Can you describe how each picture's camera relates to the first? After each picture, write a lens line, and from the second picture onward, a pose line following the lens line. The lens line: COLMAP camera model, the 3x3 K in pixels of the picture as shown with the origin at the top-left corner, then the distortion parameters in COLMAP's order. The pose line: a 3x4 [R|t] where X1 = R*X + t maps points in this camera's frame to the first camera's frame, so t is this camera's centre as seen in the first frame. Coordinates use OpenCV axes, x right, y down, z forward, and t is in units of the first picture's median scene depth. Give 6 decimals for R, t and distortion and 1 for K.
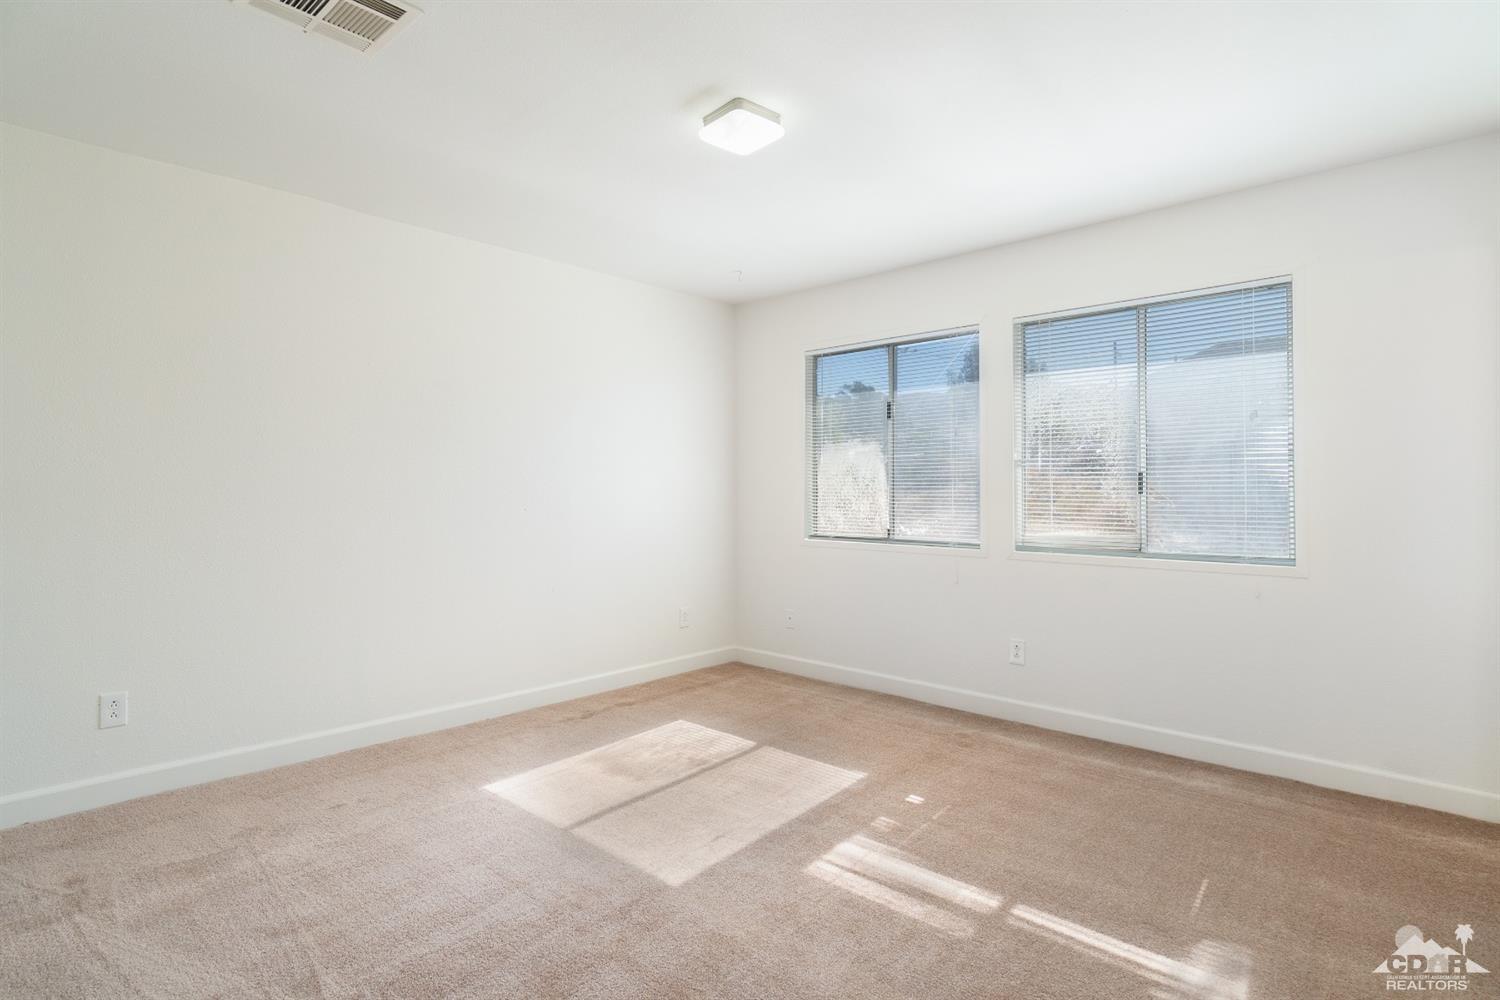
lens RADIAL K [[749.1, 0, 746.4], [0, 749.1, 492.8], [0, 0, 1]] dist [-0.001889, -0.000683]
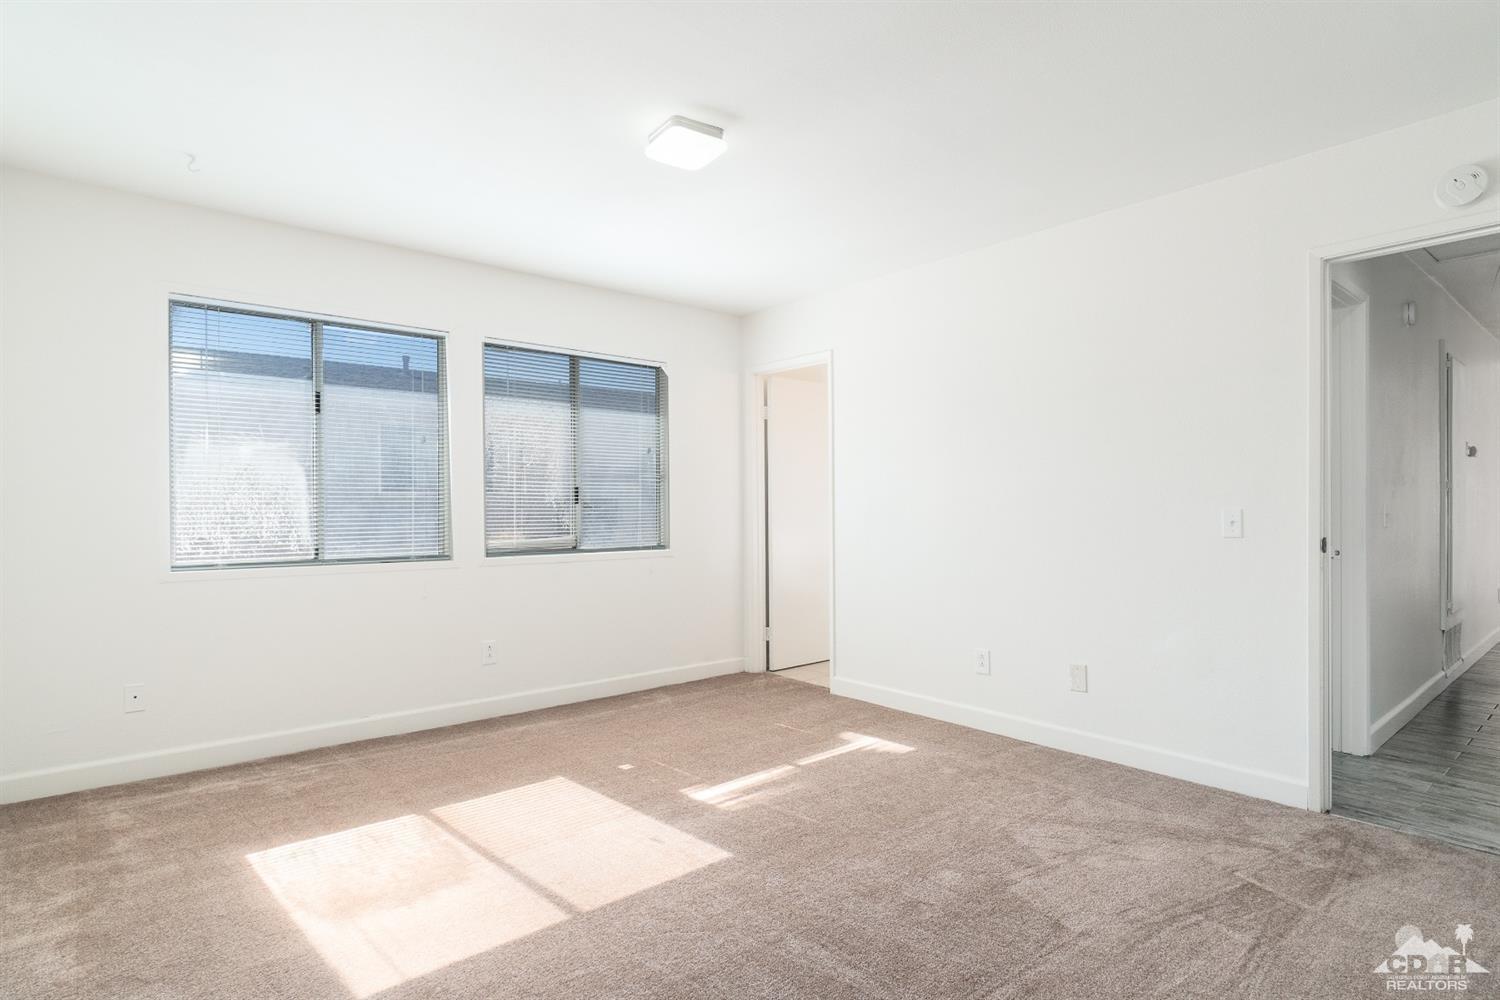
lens RADIAL K [[873.1, 0, 750.0], [0, 873.1, 500.0], [0, 0, 1]] dist [0.001667, 0.000193]
pose [[0.081508, 0.000589, 0.996672, -0.911212], [-0.000444, 1.000000, -0.000555, -0.004343], [-0.996673, -0.000397, 0.081509, 0.572054]]
